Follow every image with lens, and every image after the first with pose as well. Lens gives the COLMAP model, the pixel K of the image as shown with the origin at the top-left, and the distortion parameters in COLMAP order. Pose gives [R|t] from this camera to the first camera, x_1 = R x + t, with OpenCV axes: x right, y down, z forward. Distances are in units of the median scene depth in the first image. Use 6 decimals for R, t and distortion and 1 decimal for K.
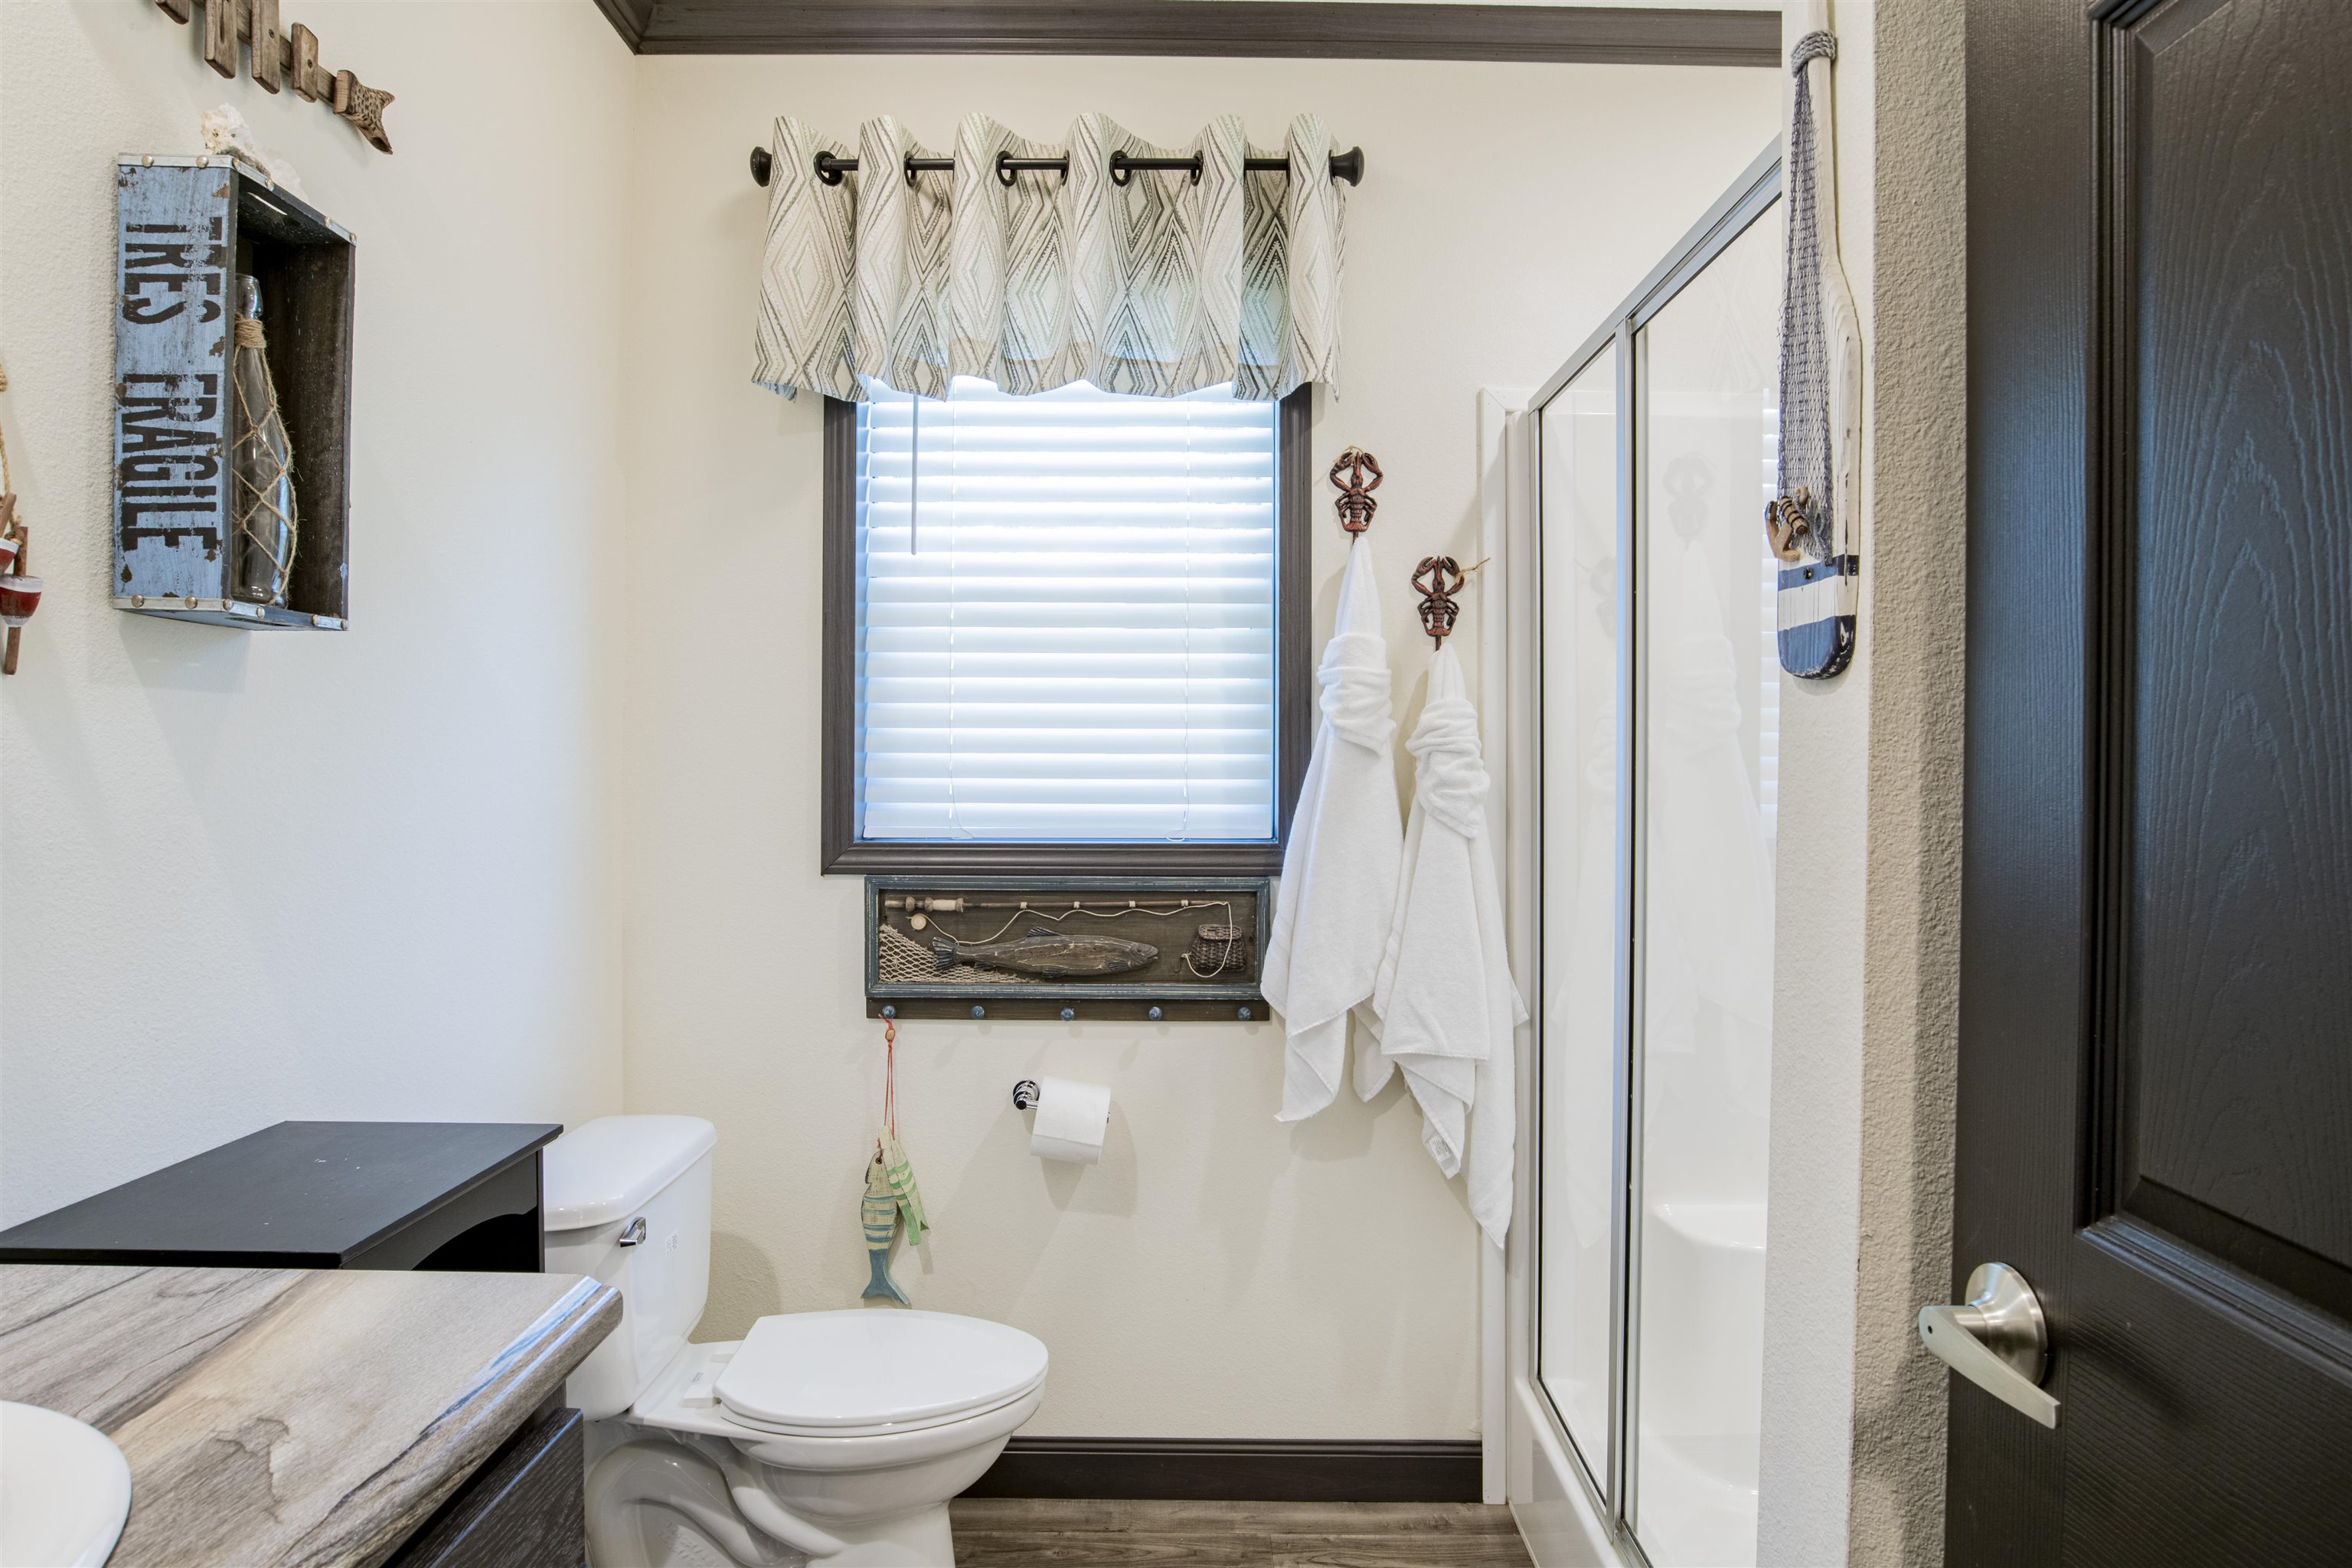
lens RADIAL K [[1330.4, 0, 1220.5], [0, 1330.4, 773.5], [0, 0, 1]] dist [-0.057633, 0.023794]
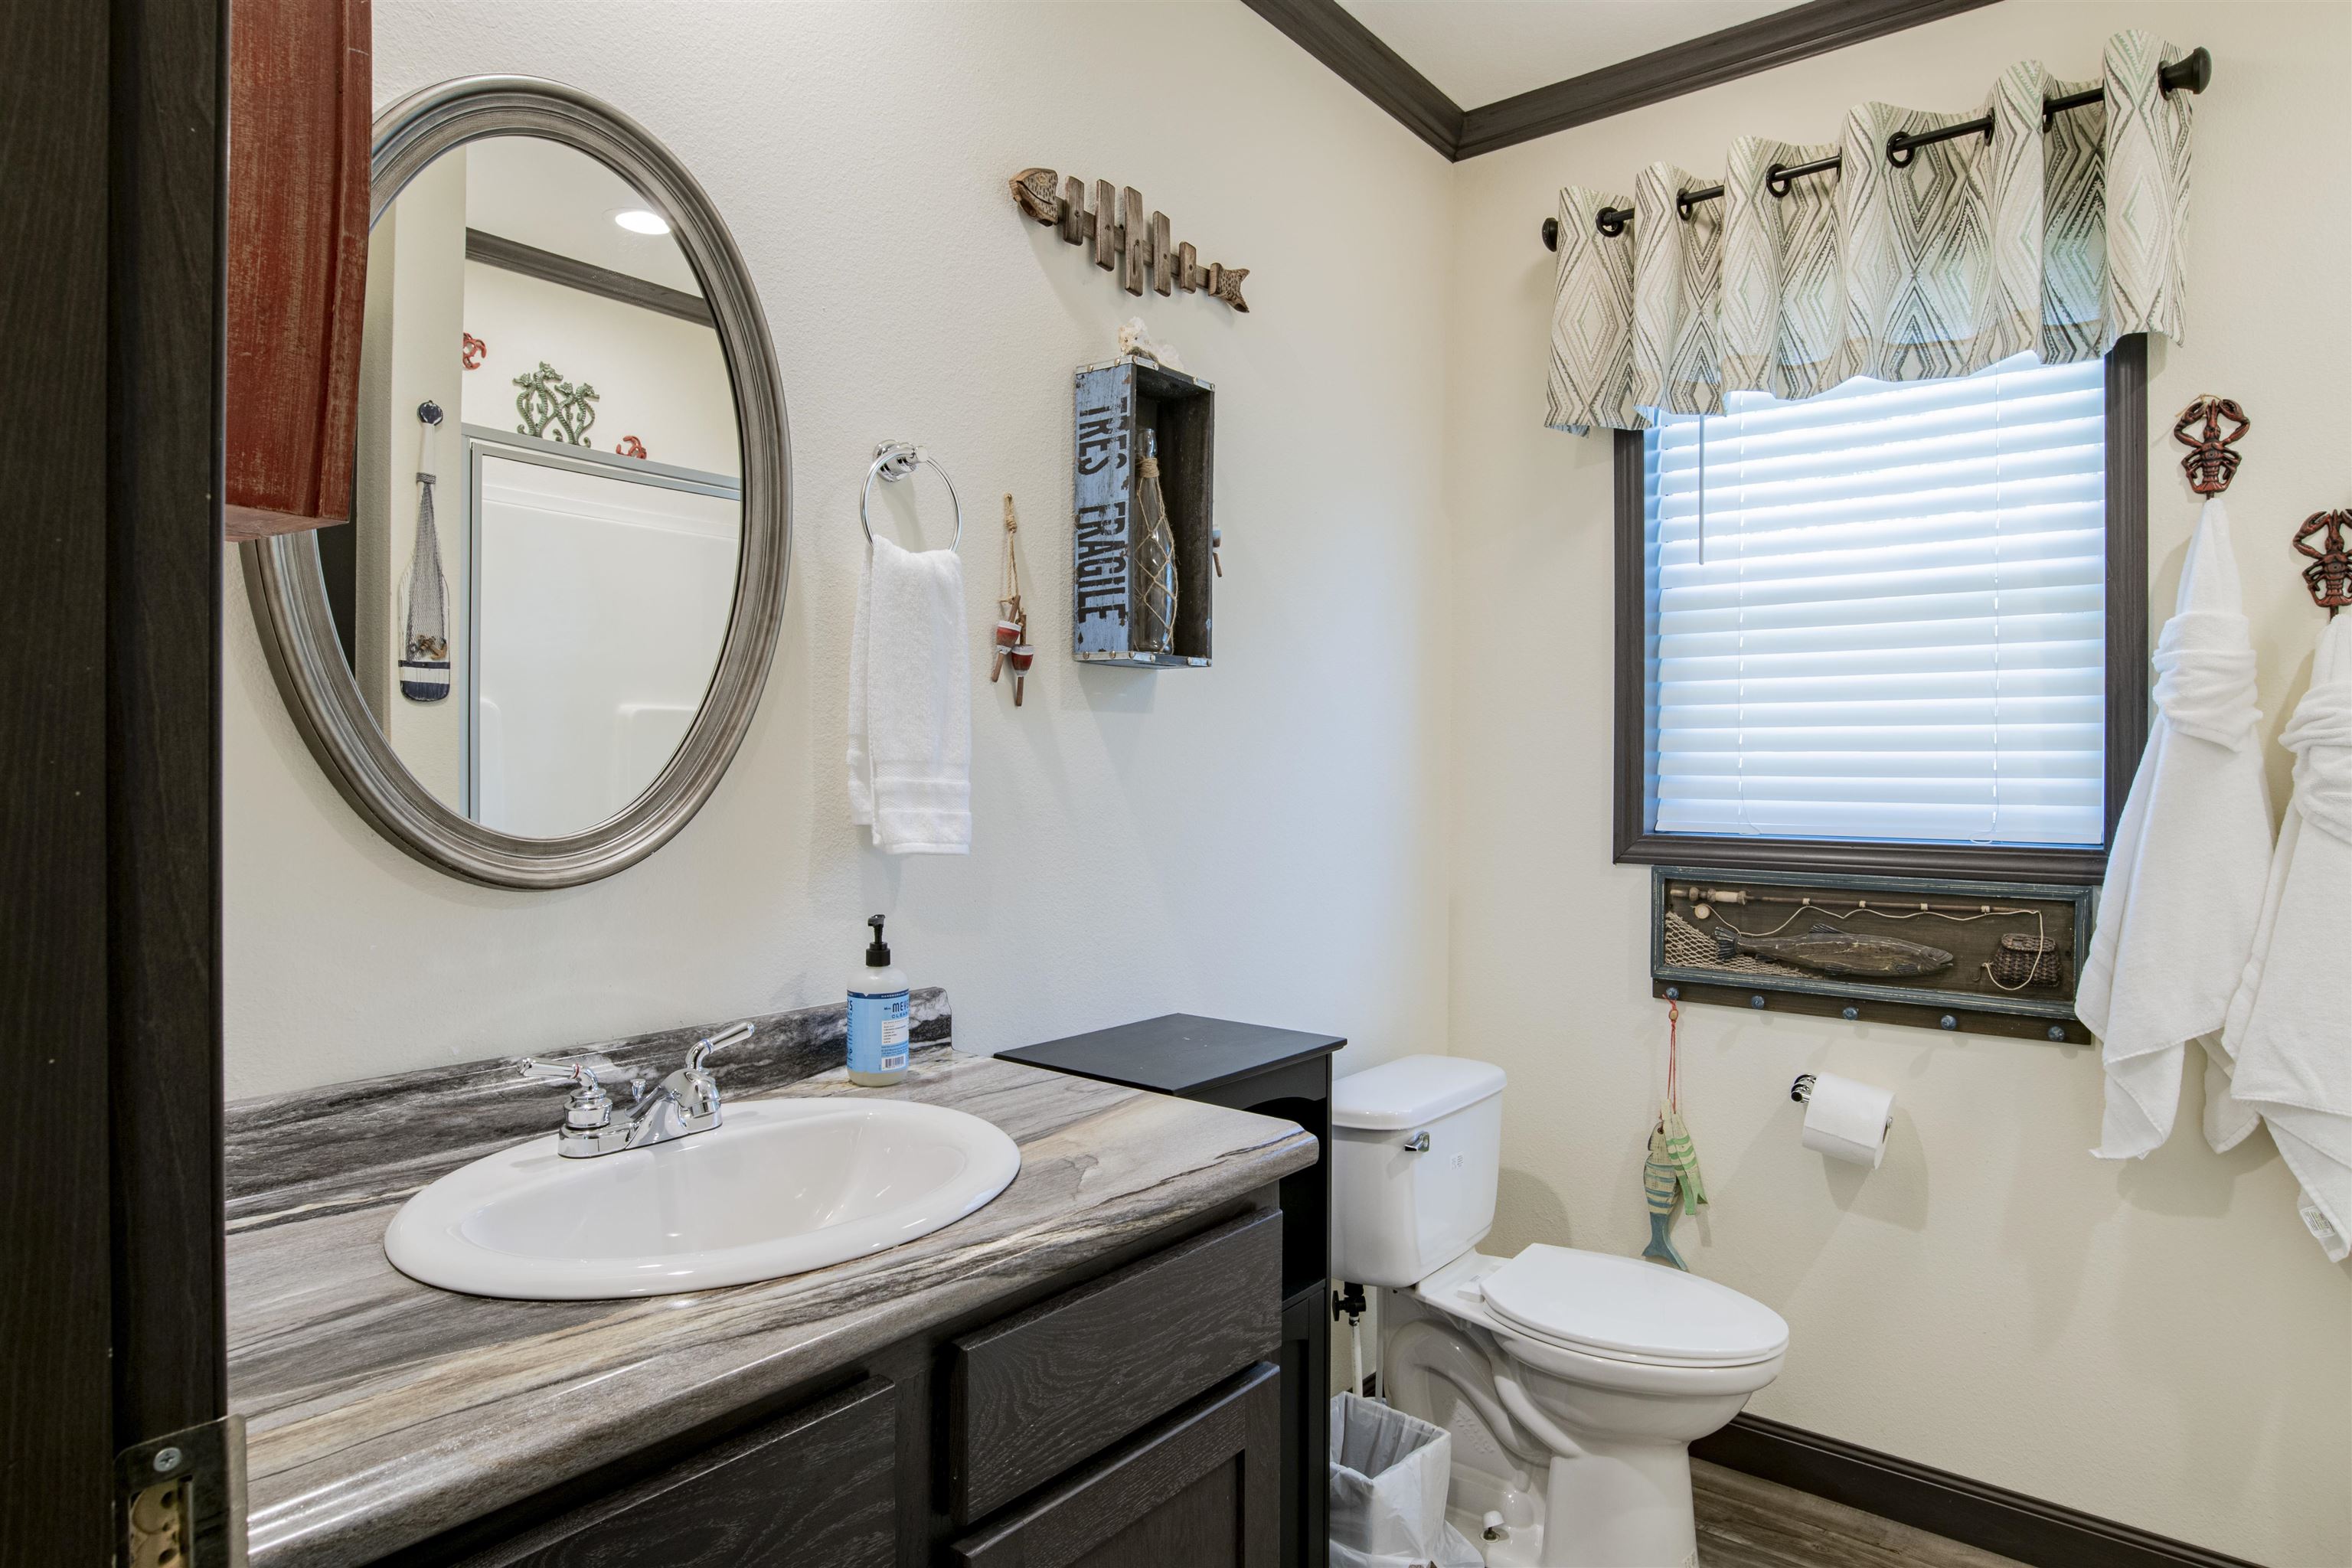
lens RADIAL K [[1330.4, 0, 1220.5], [0, 1330.4, 773.5], [0, 0, 1]] dist [-0.057633, 0.023794]
pose [[0.781631, 0.002738, -0.623735, 0.131467], [-0.003359, 0.999994, 0.000180, 0.002998], [0.623732, 0.001954, 0.781636, -0.065208]]
